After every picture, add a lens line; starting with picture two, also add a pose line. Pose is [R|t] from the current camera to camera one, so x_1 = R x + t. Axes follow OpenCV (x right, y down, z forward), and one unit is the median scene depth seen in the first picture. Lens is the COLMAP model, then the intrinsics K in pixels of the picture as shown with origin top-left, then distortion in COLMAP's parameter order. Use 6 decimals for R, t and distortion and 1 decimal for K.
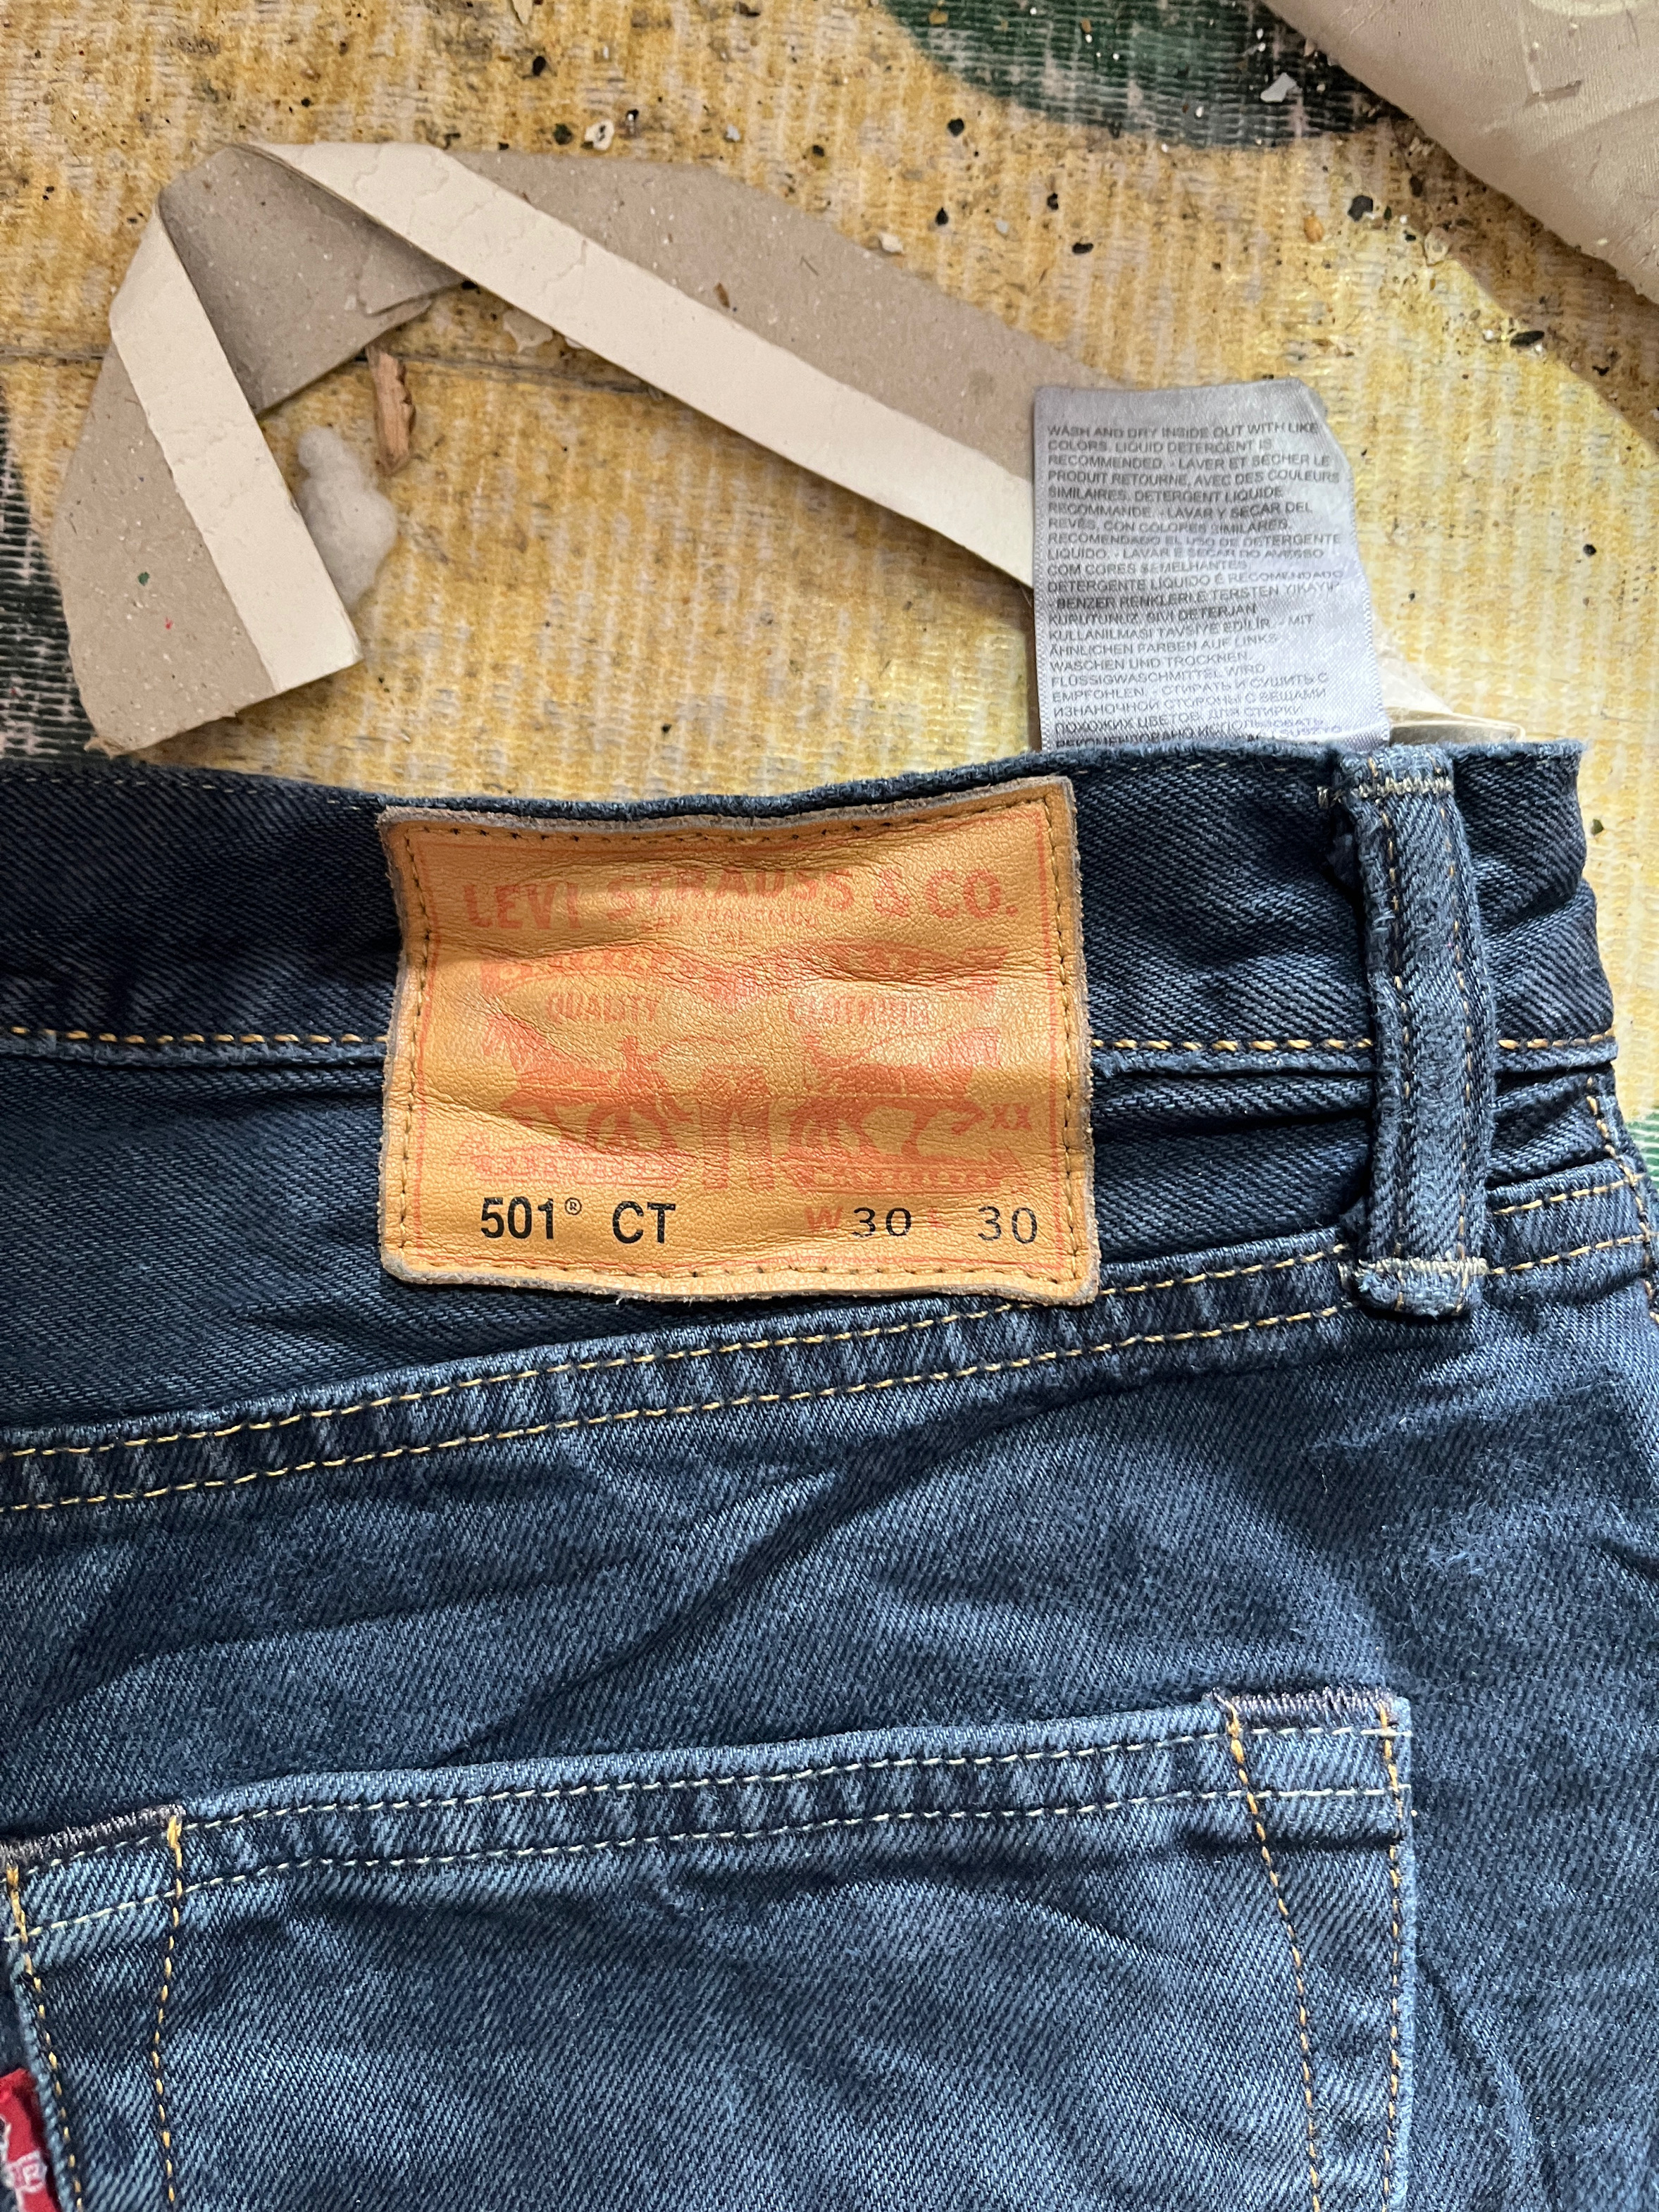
lens RADIAL K [[1701.3, 0, 833.2], [0, 1701.3, 1108.0], [0, 0, 1]] dist [0.007664, -0.029014]
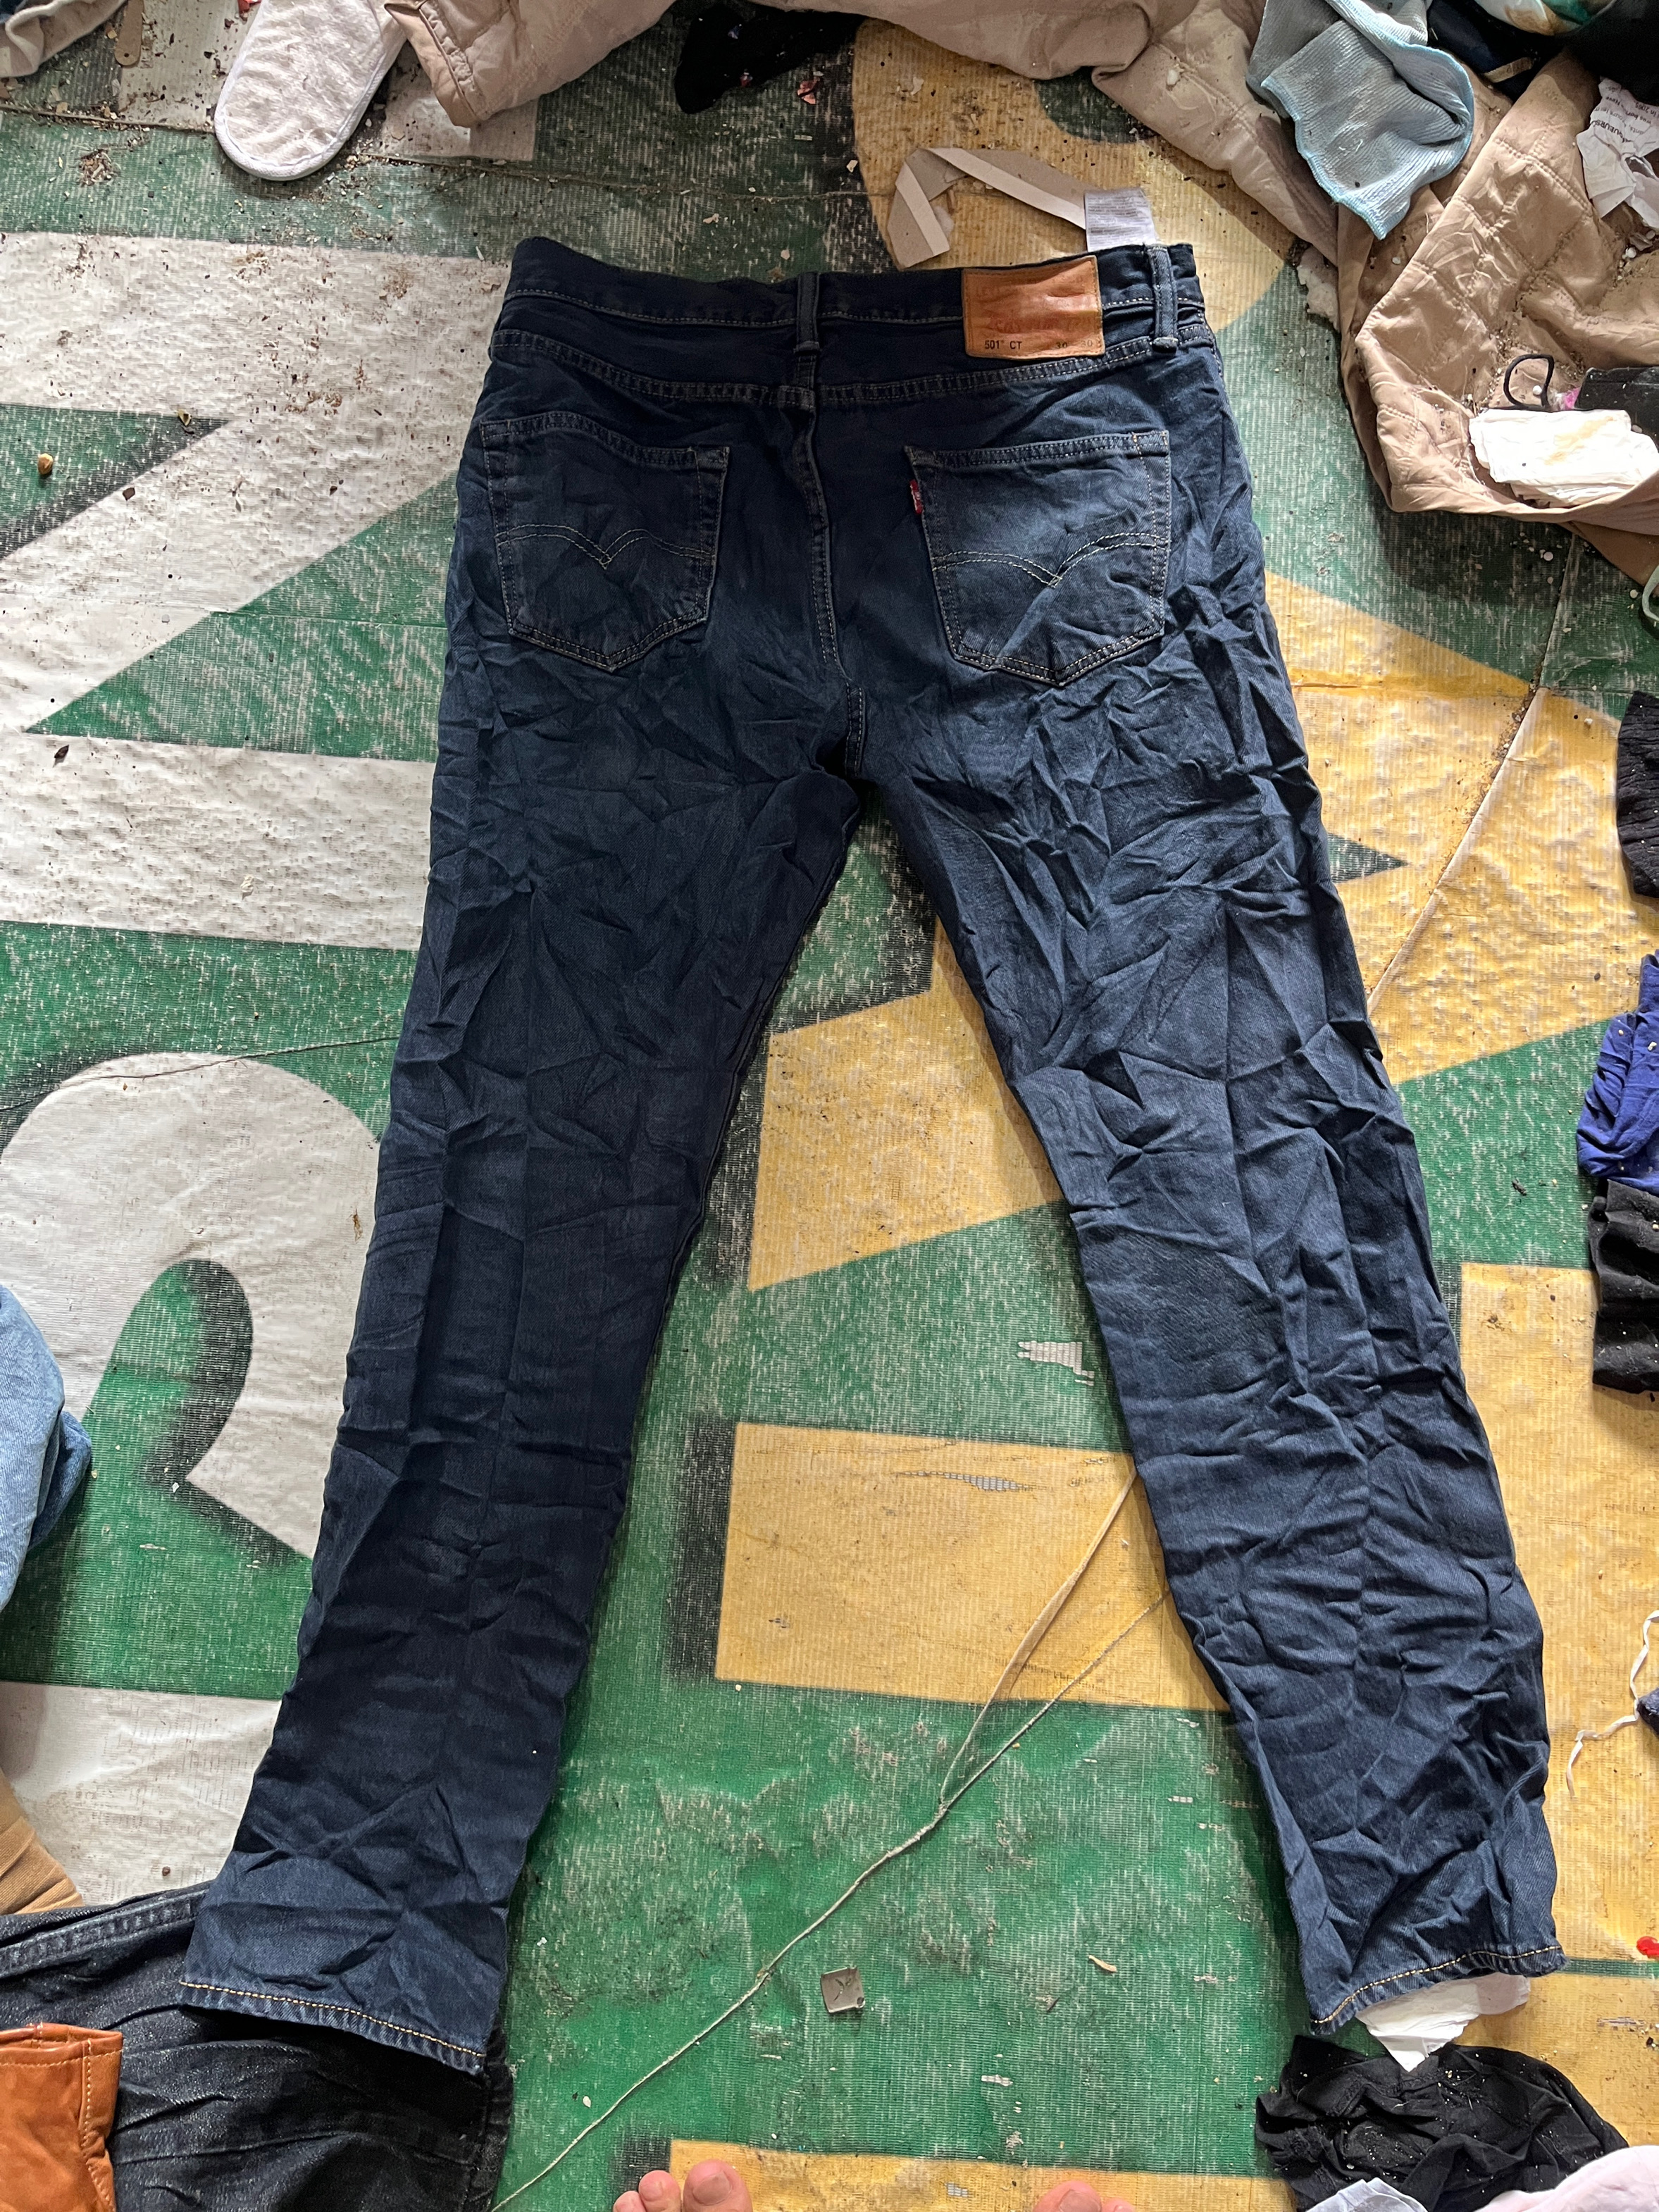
lens RADIAL K [[1681.7, 0, 806.8], [0, 1681.7, 1136.3], [0, 0, 1]] dist [0.034642, -0.051217]
pose [[0.999439, -0.030791, -0.013190, -0.761997], [0.029990, 0.997916, -0.057137, 2.768880], [0.014922, 0.056710, 0.998279, -4.044009]]
